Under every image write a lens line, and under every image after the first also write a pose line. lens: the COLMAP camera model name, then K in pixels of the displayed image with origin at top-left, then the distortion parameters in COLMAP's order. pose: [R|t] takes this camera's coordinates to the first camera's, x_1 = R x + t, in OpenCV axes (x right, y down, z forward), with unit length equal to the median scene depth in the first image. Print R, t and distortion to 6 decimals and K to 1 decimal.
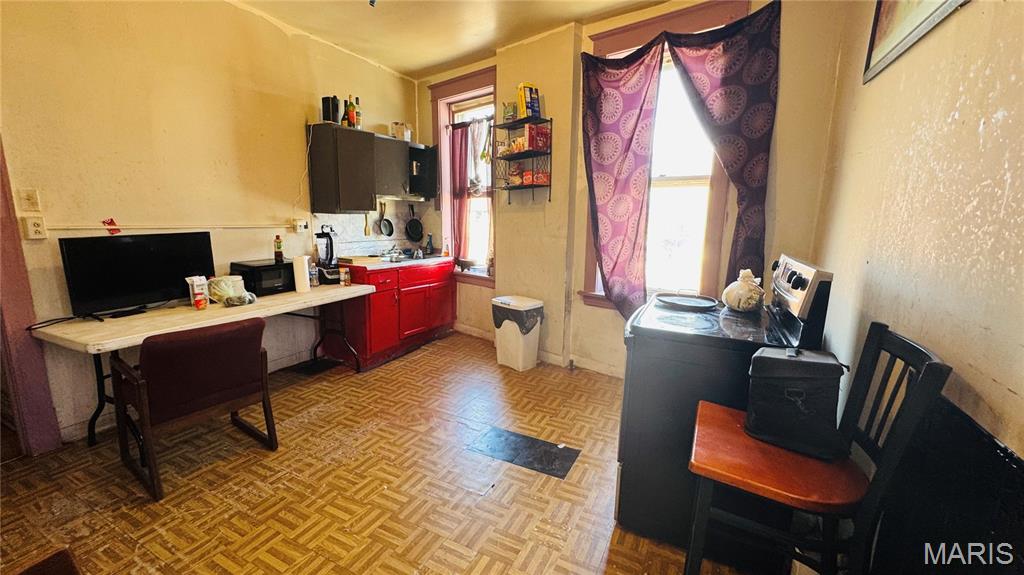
lens RADIAL K [[415.4, 0, 512.6], [0, 415.4, 287.4], [0, 0, 1]] dist [0.001195, 0.000048]
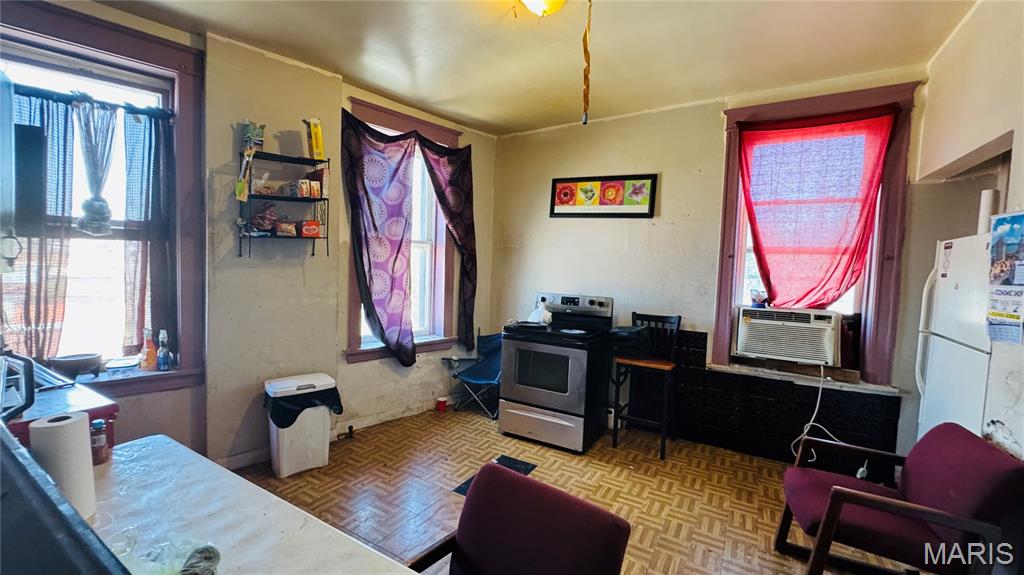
lens RADIAL K [[415.4, 0, 512.4], [0, 415.4, 287.0], [0, 0, 1]] dist [0.001195, 0.000048]
pose [[0.067891, -0.065843, 0.995518, -0.817415], [0.146166, 0.987710, 0.055358, -0.144639], [-0.986928, 0.141752, 0.076680, 0.595916]]
